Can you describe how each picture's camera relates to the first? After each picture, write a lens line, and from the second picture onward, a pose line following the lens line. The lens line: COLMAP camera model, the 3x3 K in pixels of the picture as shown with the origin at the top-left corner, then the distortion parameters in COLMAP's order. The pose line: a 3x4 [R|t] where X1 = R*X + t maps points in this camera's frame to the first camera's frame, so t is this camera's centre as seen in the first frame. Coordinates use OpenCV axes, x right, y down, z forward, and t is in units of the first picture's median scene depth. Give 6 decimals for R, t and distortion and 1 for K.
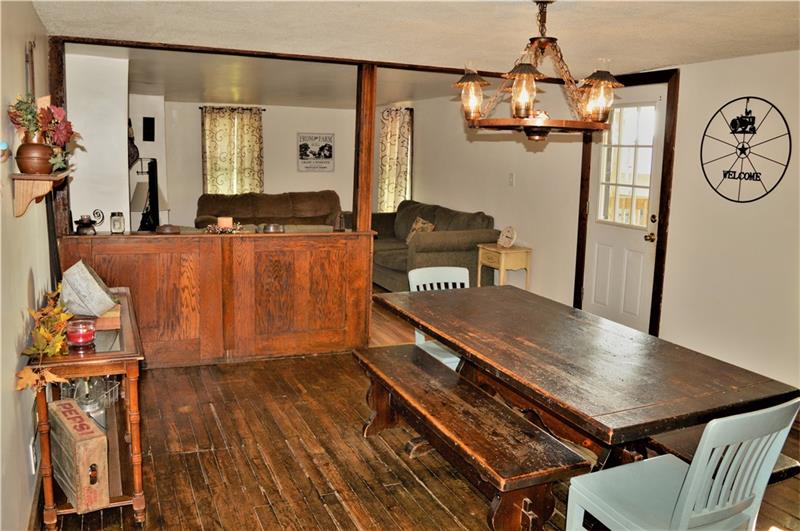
lens RADIAL K [[630.6, 0, 401.6], [0, 630.6, 263.5], [0, 0, 1]] dist [-0.040488, 0.002221]
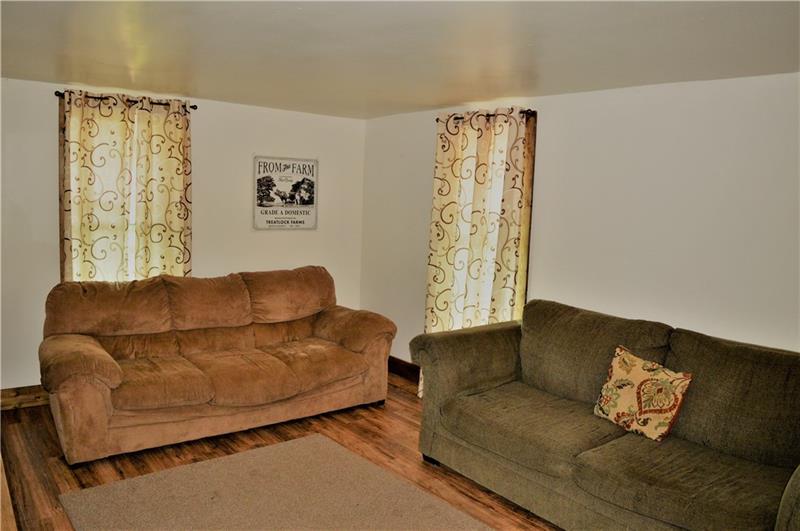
lens RADIAL K [[630.6, 0, 377.1], [0, 630.6, 244.0], [0, 0, 1]] dist [-0.040488, 0.002221]
pose [[0.974785, 0.001299, 0.223141, -0.188946], [0.018531, 0.996058, -0.086752, -0.092213], [-0.222374, 0.088700, 0.970918, 0.499689]]
